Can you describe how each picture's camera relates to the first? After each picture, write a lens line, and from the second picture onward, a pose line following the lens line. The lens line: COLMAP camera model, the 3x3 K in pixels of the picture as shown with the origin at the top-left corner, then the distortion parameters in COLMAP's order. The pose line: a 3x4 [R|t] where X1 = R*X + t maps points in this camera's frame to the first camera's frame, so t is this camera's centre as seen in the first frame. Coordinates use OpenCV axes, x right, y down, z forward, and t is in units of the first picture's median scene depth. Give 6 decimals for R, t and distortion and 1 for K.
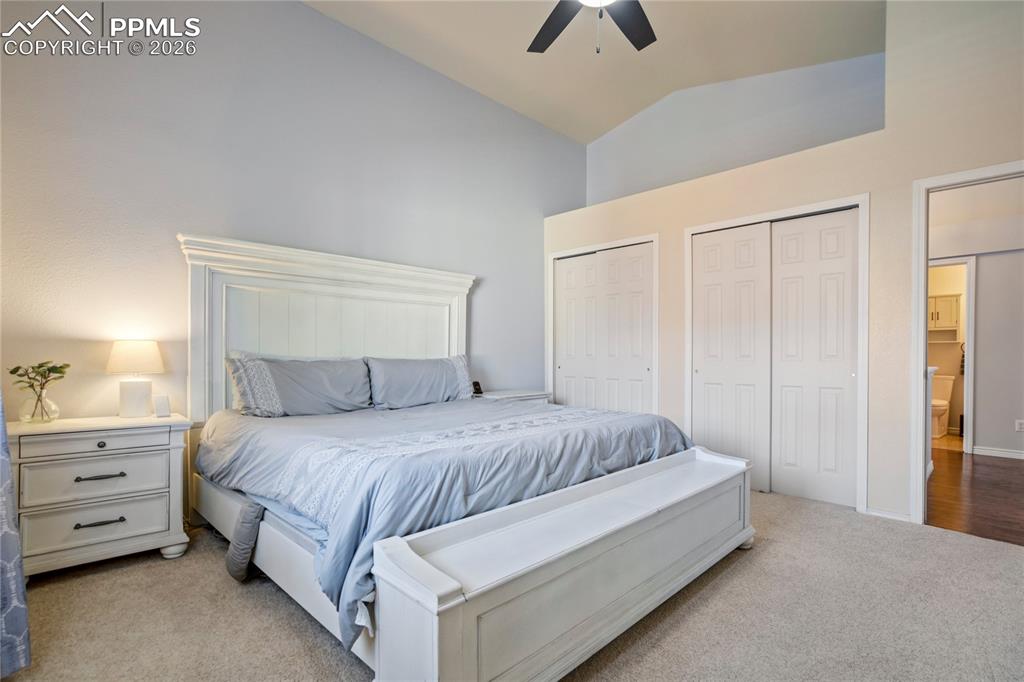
lens RADIAL K [[478.8, 0, 512.1], [0, 478.8, 347.5], [0, 0, 1]] dist [-0.022615, 0.007896]
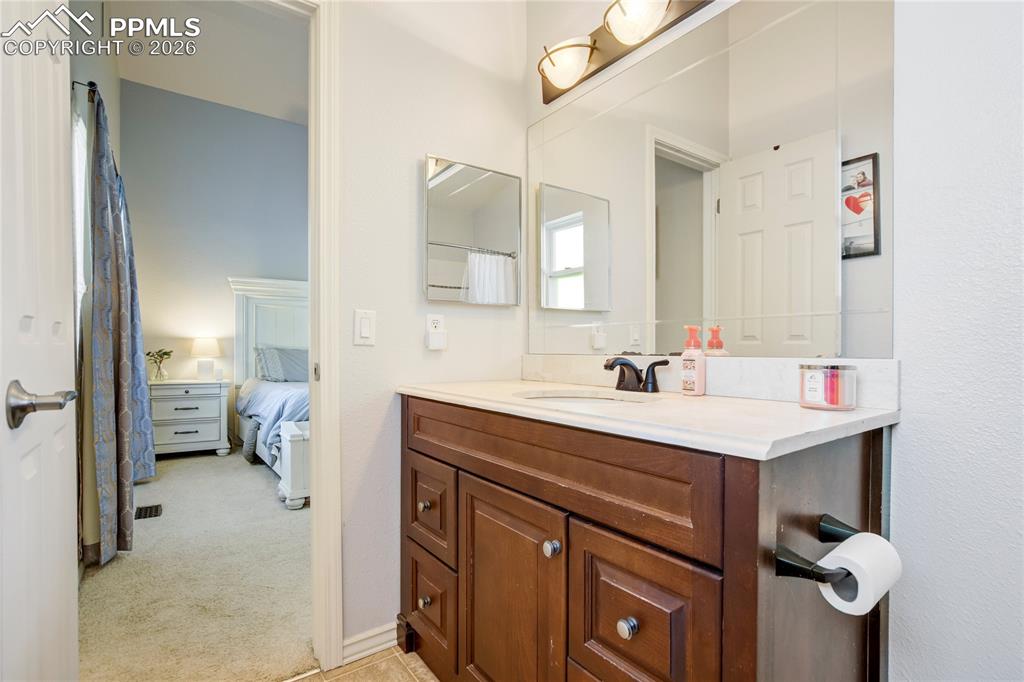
lens RADIAL K [[478.8, 0, 506.3], [0, 478.8, 340.8], [0, 0, 1]] dist [-0.022615, 0.007896]
pose [[0.987228, -0.007241, -0.159151, 0.682906], [0.006276, 0.999959, -0.006569, 0.016383], [0.159192, 0.005486, 0.987232, -0.663384]]
